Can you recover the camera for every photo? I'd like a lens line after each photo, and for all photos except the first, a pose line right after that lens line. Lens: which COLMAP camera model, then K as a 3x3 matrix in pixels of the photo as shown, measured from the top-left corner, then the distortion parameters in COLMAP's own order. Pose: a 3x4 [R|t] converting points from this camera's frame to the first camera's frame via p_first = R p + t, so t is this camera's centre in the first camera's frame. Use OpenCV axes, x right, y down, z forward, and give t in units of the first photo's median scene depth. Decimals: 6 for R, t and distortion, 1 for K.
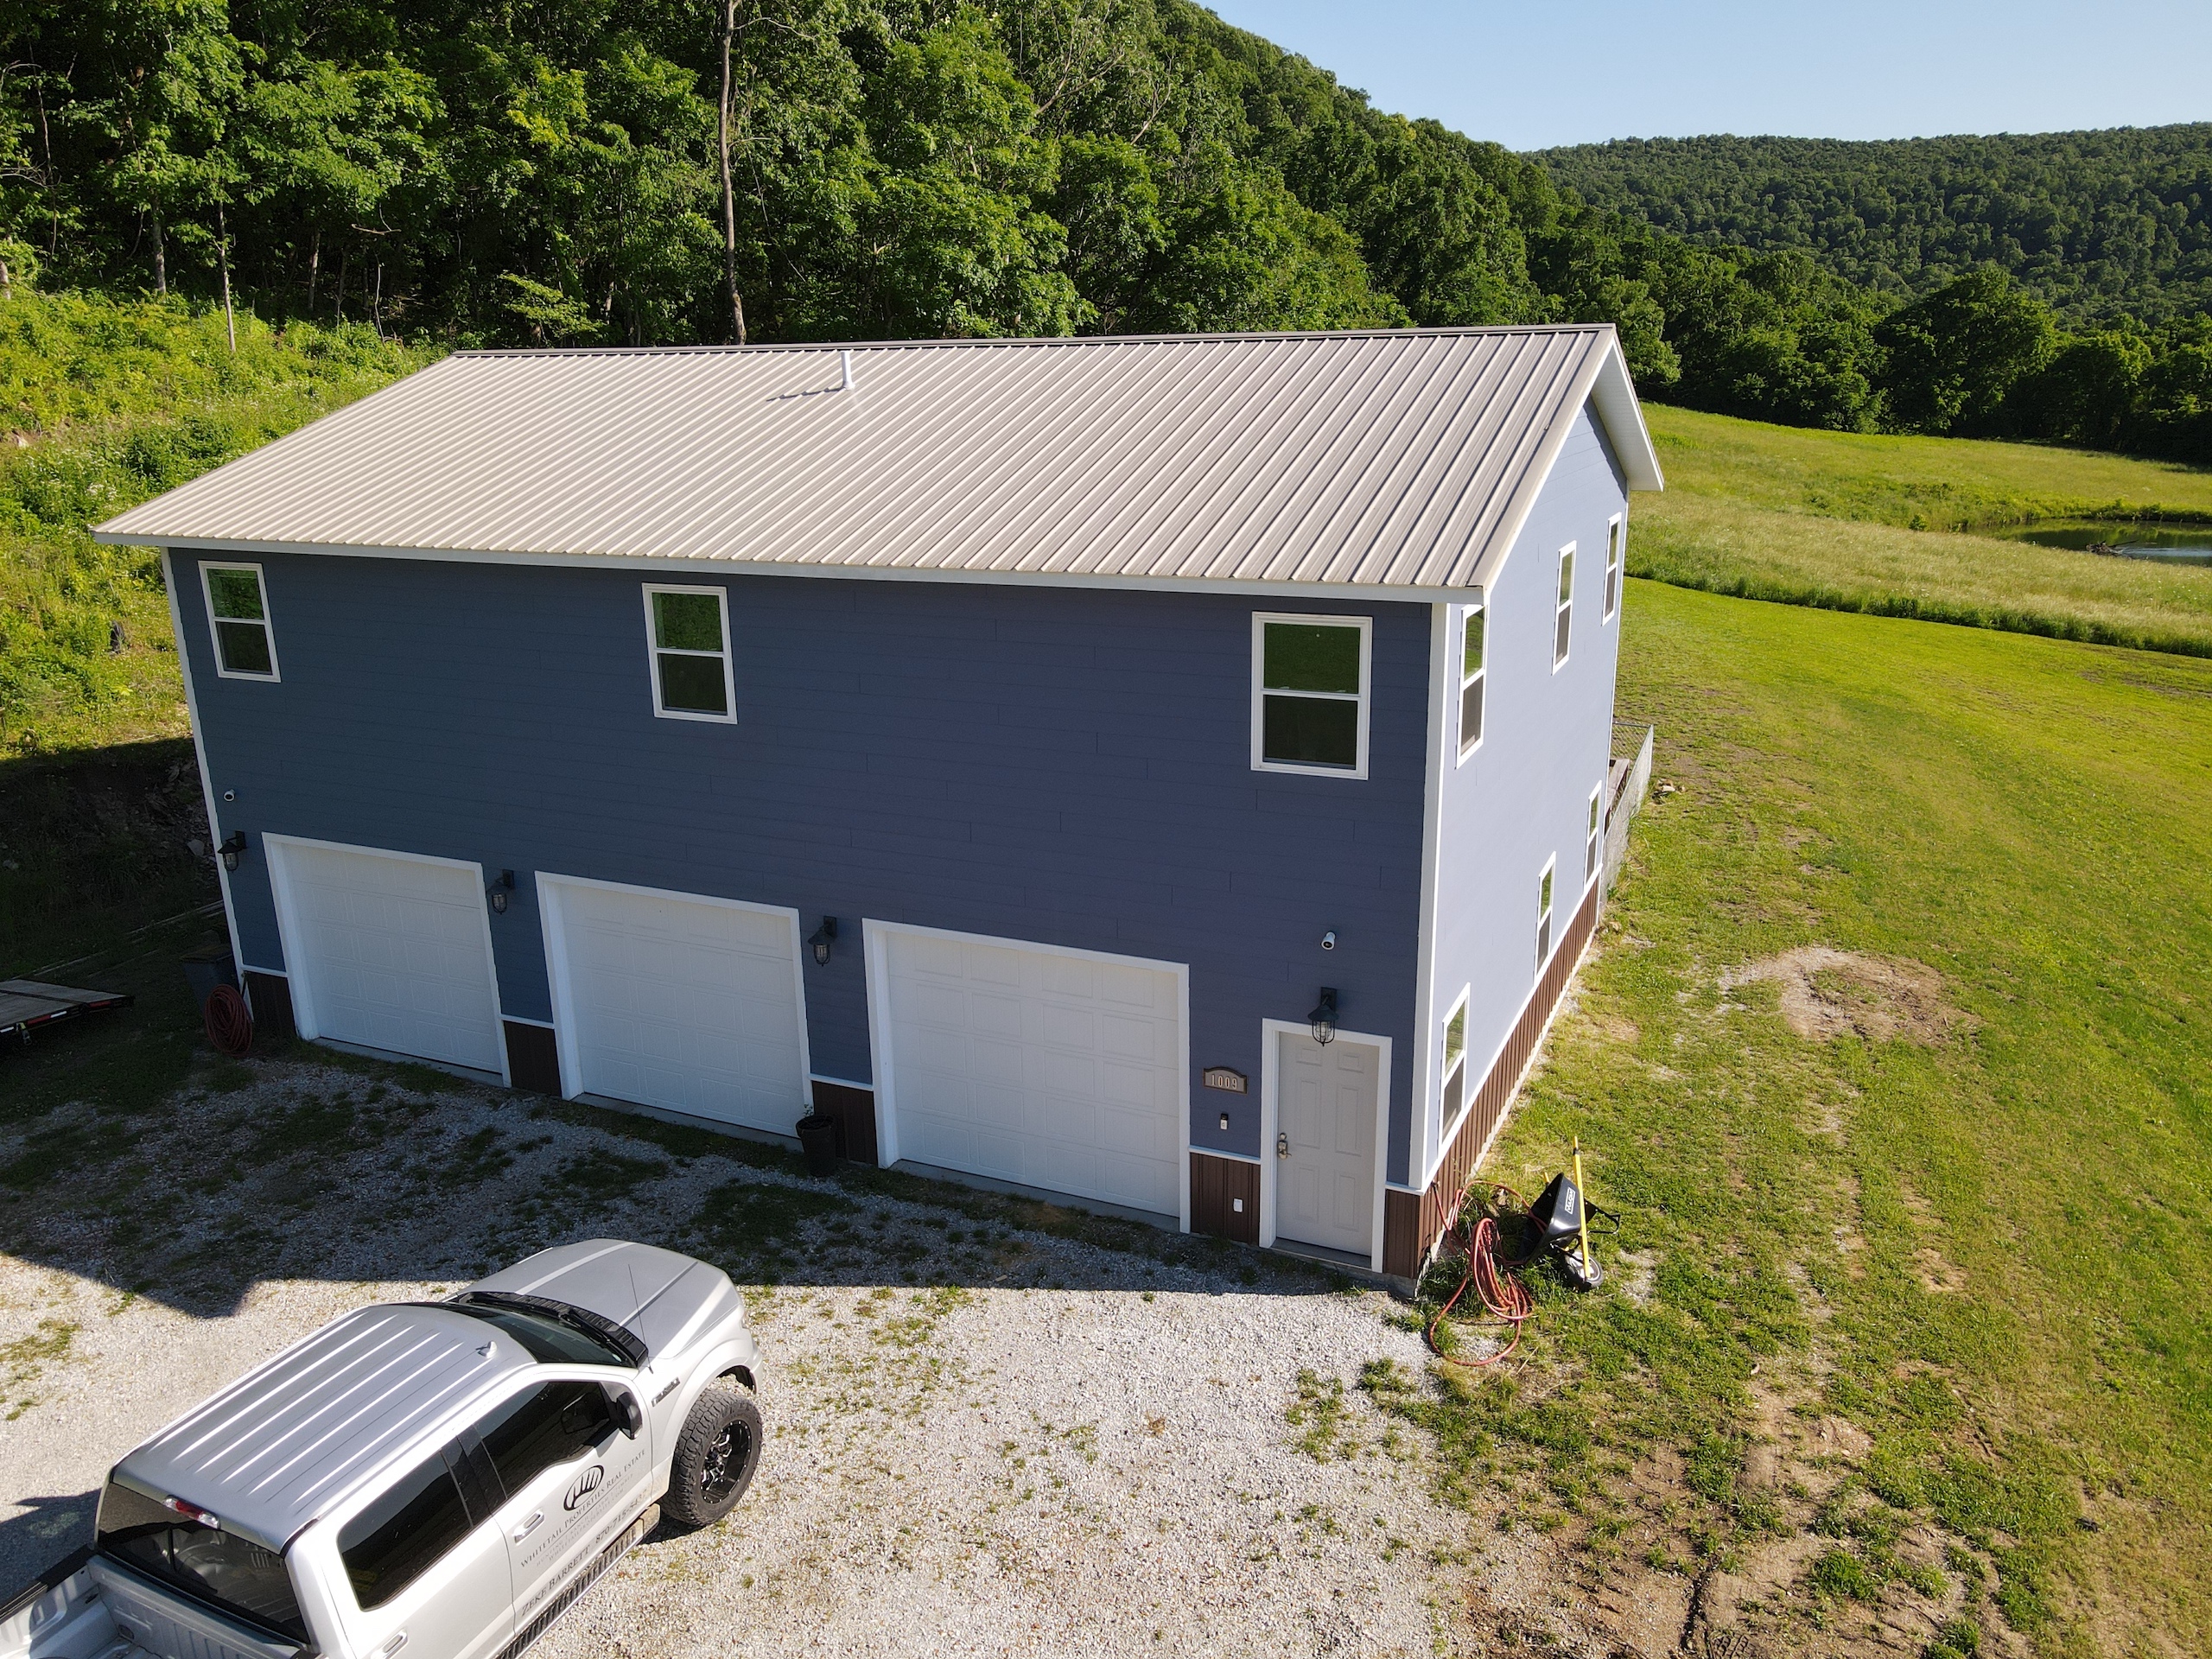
lens RADIAL K [[1632.9, 0, 1106.0], [0, 1632.9, 829.5], [0, 0, 1]] dist [0.011003, 0.009053]
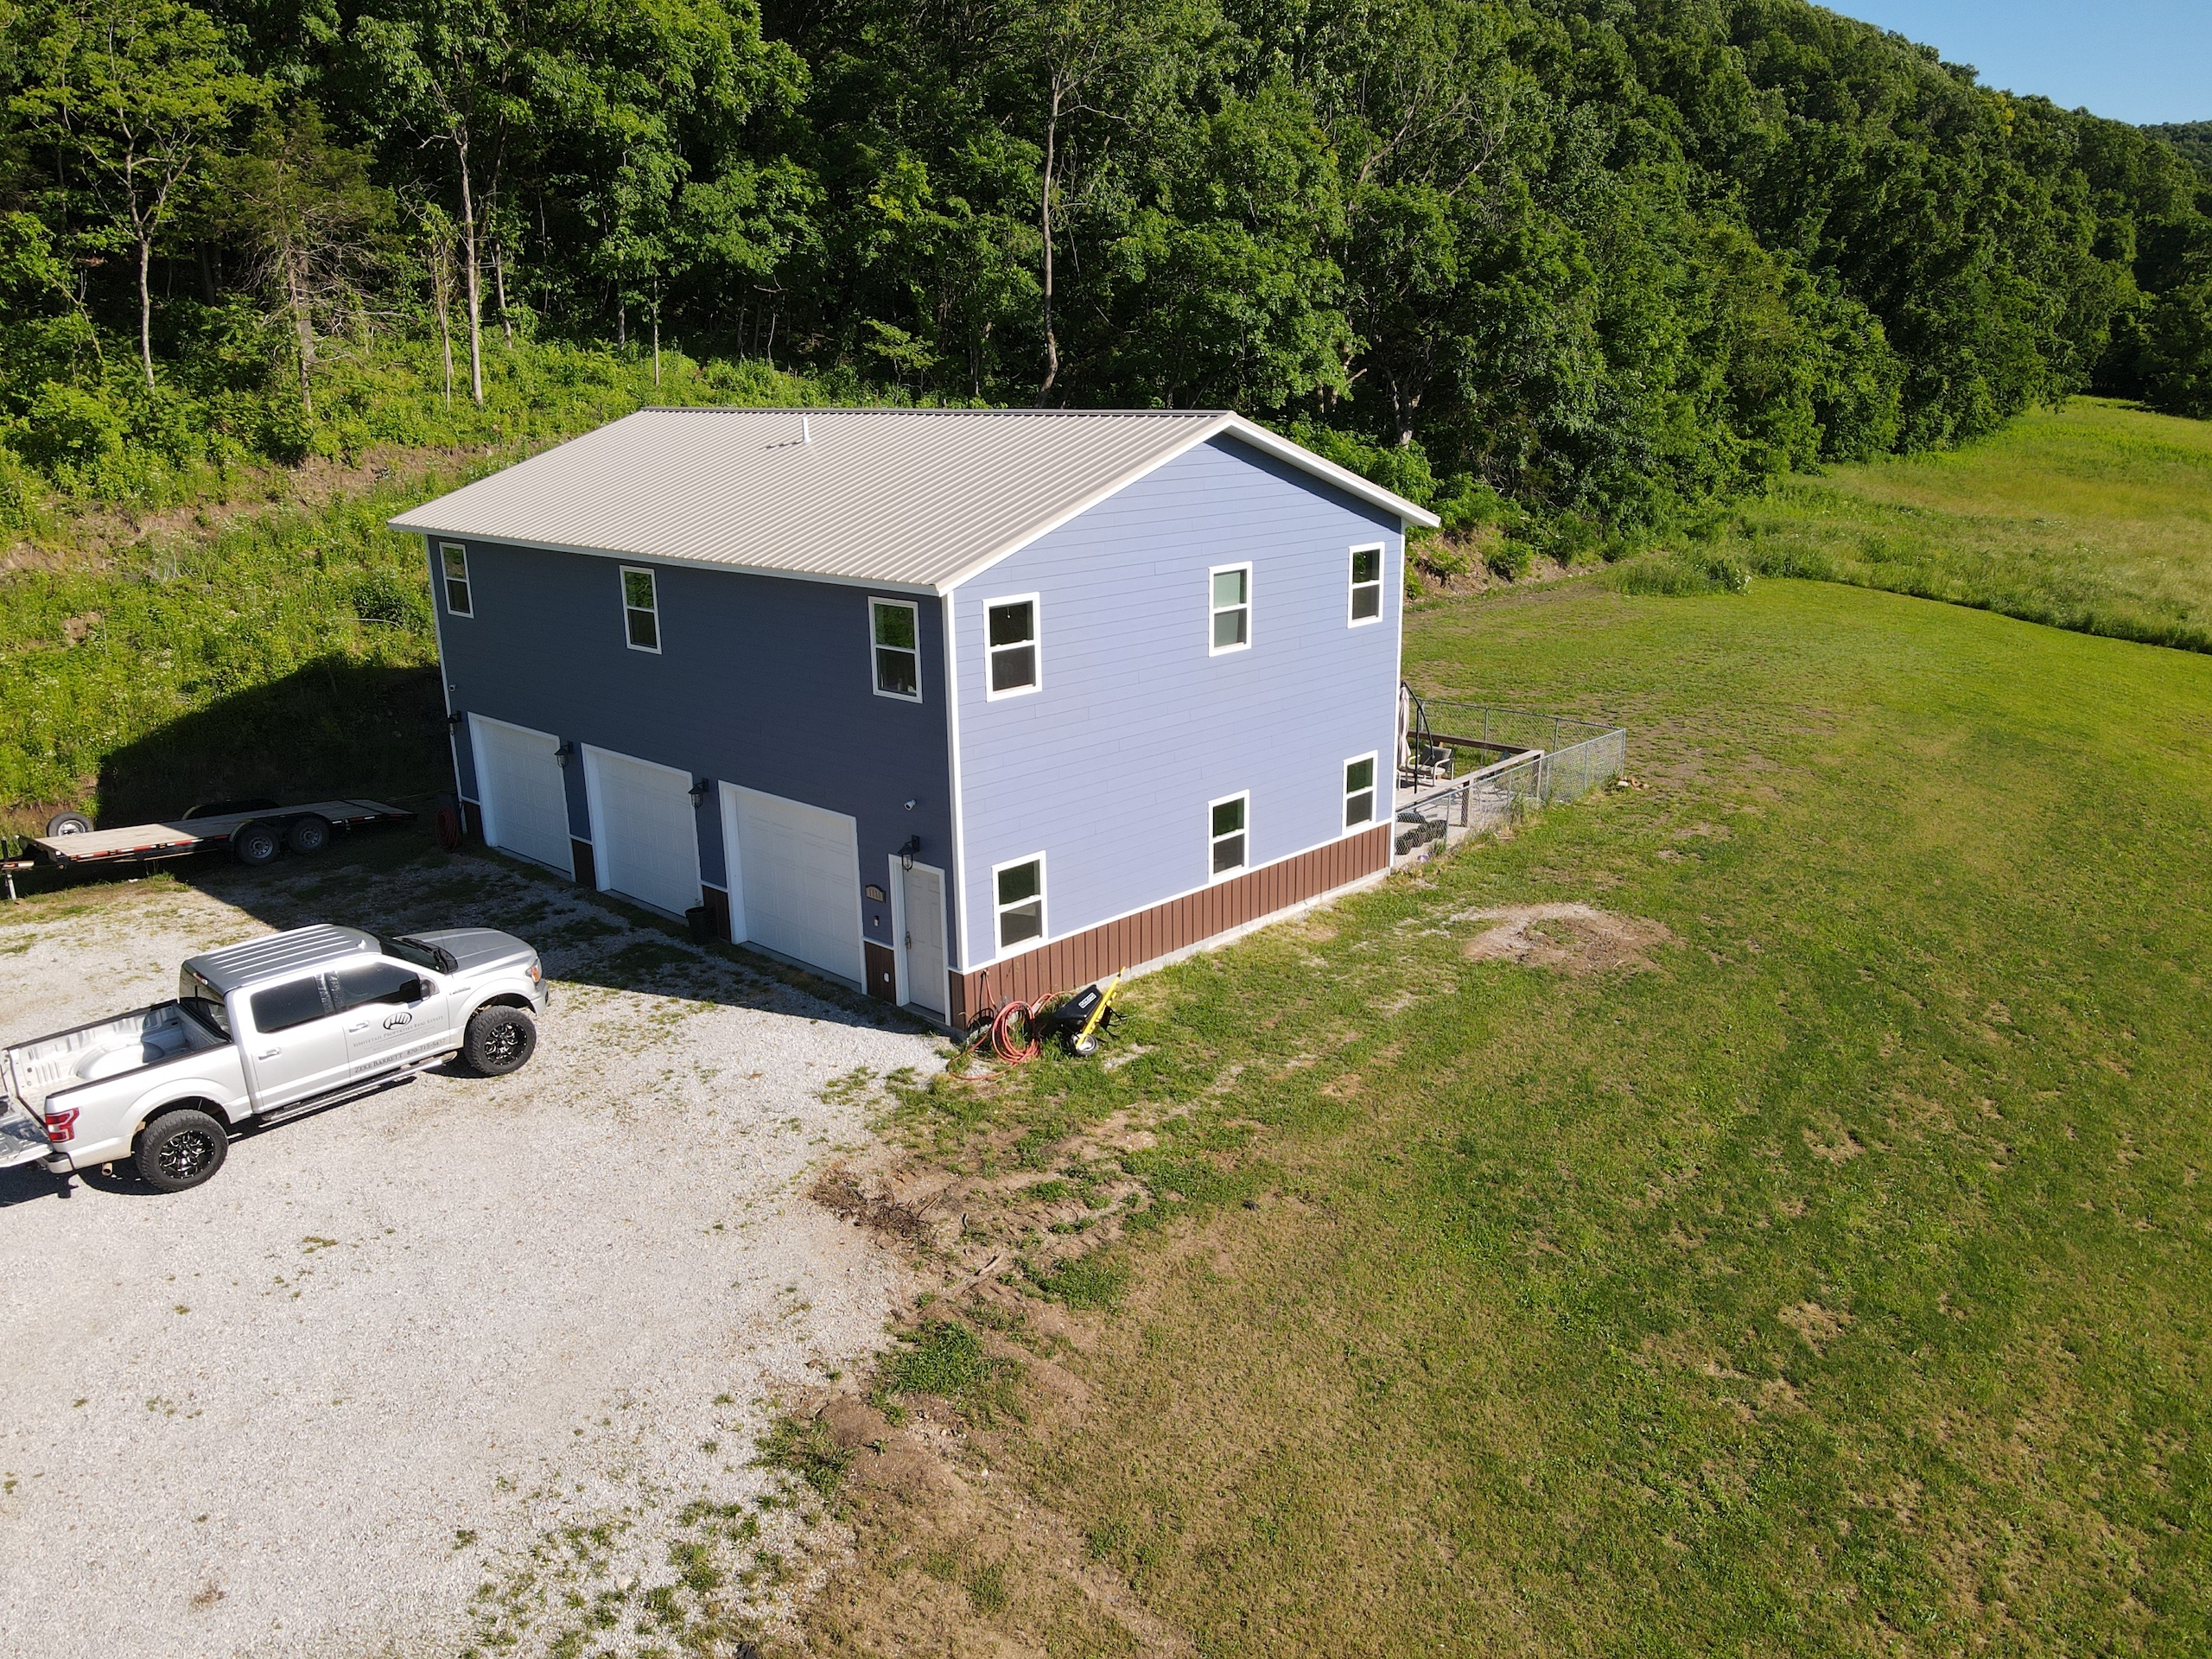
lens RADIAL K [[1632.9, 0, 1106.0], [0, 1632.9, 829.5], [0, 0, 1]] dist [0.011003, 0.009053]
pose [[0.946719, 0.089843, -0.309277, 0.248424], [-0.089729, 0.995859, 0.014623, 0.015687], [0.309310, 0.013907, 0.950860, -0.140442]]
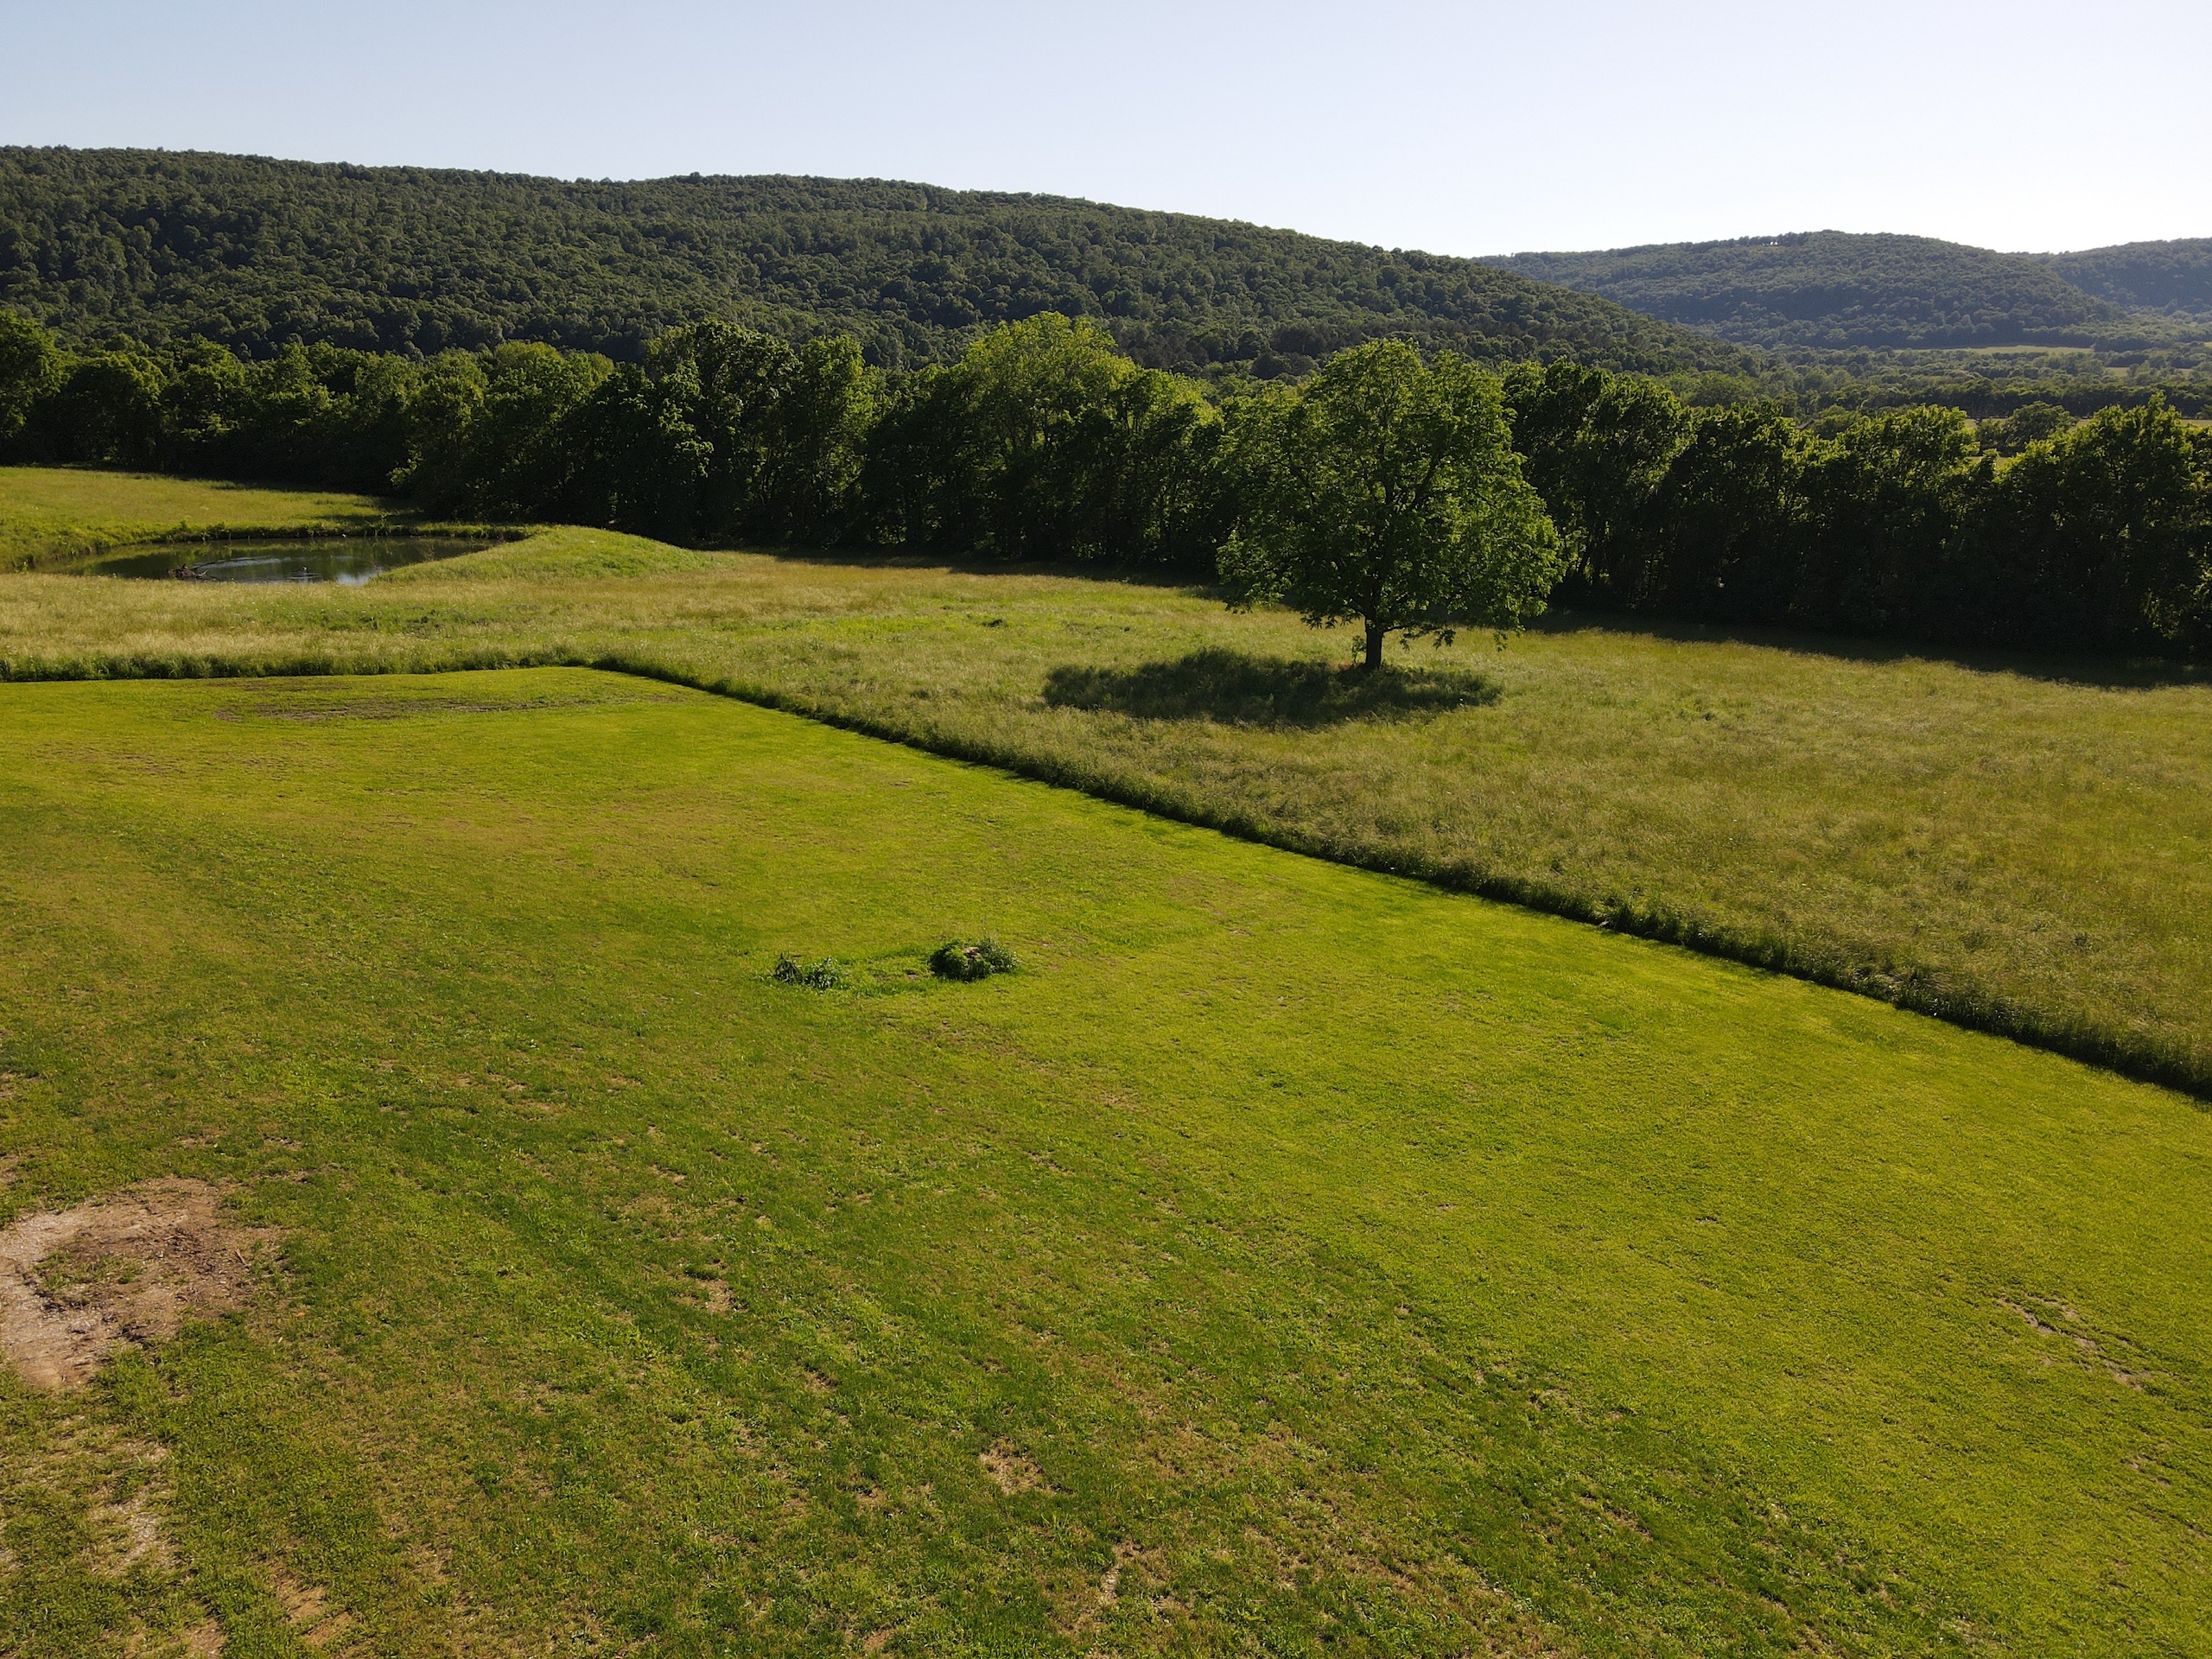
lens RADIAL K [[1632.9, 0, 1106.0], [0, 1632.9, 829.5], [0, 0, 1]] dist [0.011003, 0.009053]
pose [[0.493258, -0.238777, 0.836470, 0.057654], [0.247959, 0.960290, 0.127904, -0.034230], [-0.833794, 0.144320, 0.532878, 0.109946]]
